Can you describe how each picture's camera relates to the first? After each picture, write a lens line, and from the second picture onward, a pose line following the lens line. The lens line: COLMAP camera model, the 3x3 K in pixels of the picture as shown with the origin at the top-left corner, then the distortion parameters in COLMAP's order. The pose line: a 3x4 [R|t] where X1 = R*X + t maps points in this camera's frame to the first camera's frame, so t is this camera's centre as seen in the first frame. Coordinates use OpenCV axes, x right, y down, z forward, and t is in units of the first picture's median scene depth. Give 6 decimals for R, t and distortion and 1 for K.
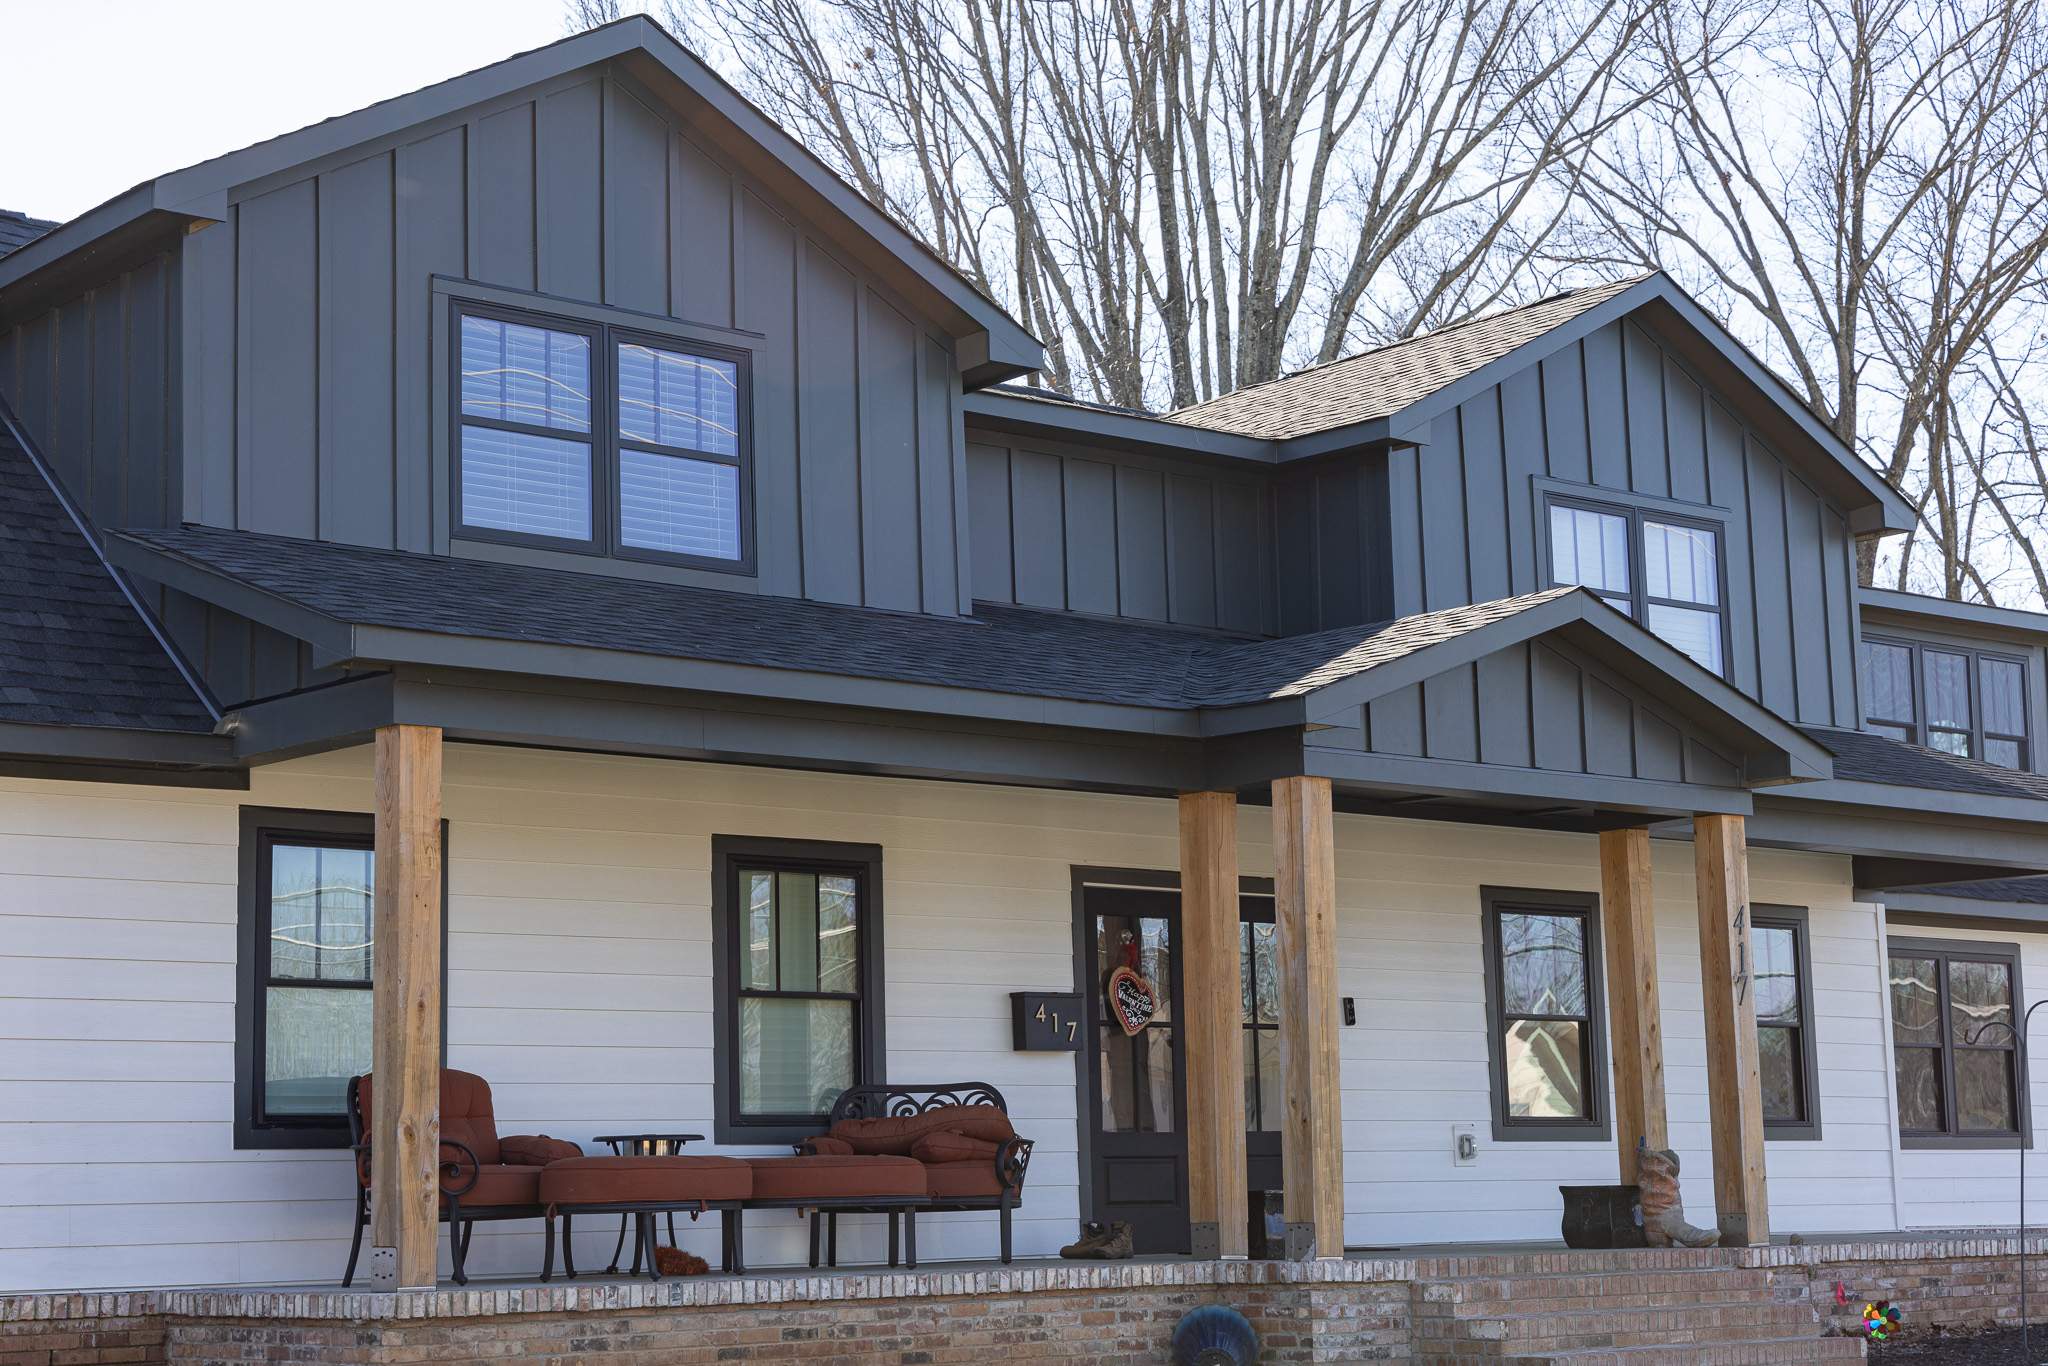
lens RADIAL K [[3526.6, 0, 1024.0], [0, 3526.6, 683.0], [0, 0, 1]] dist [0.037736, -0.073479]
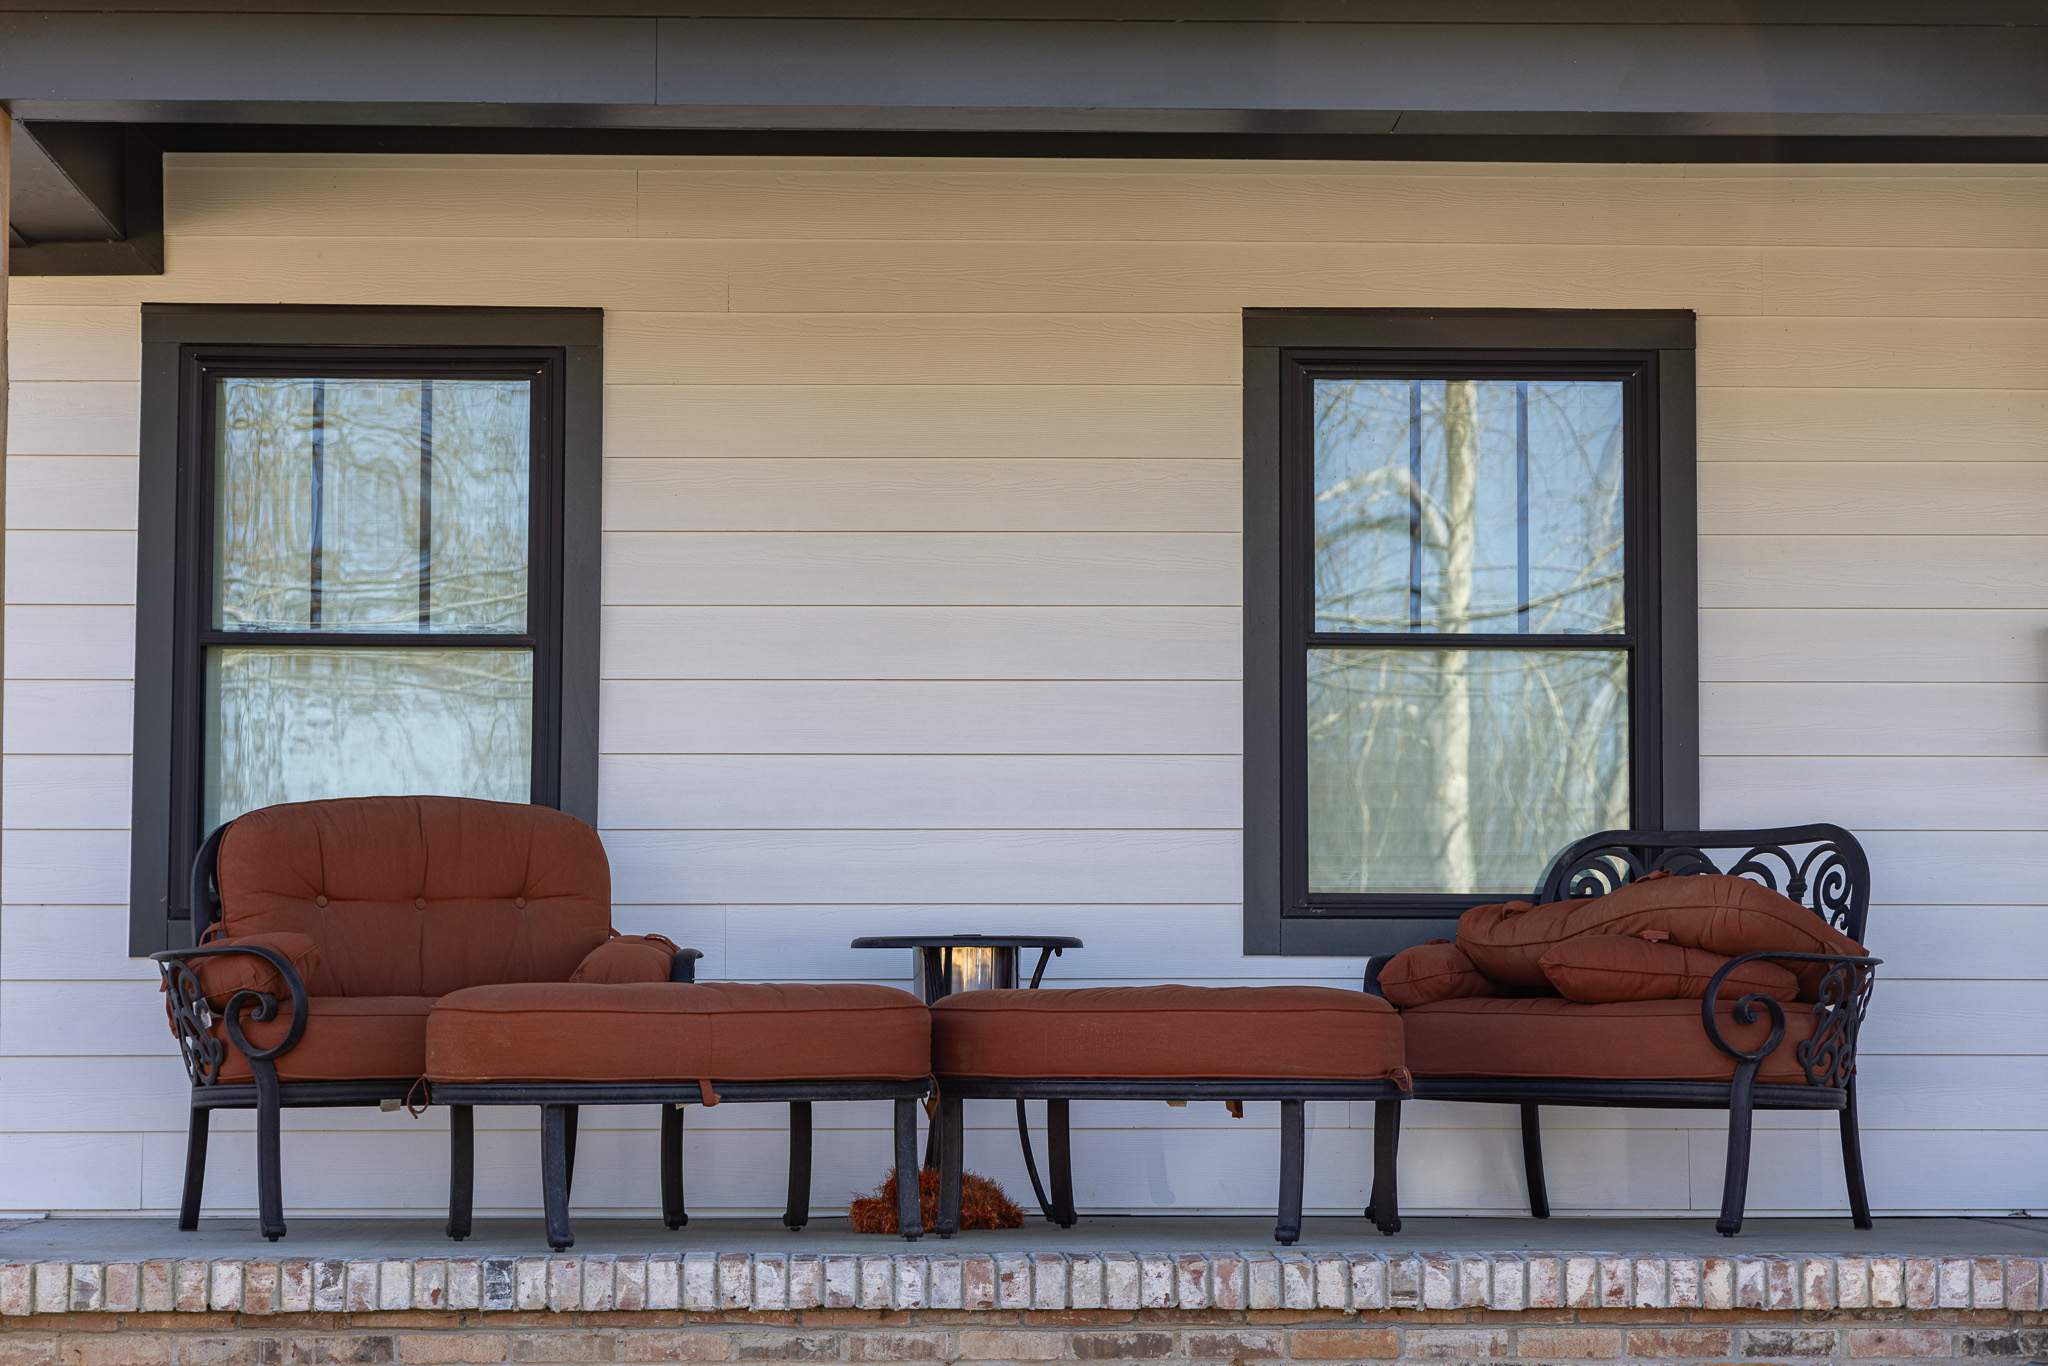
lens RADIAL K [[5204.3, 0, 1024.1], [0, 5204.3, 556.1], [0, 0, 1]] dist [0.064157, 0.353470]
pose [[0.776250, -0.034014, -0.629507, 0.357719], [0.075634, 0.996356, 0.039429, 0.049980], [0.625872, -0.078219, 0.775993, 0.468496]]
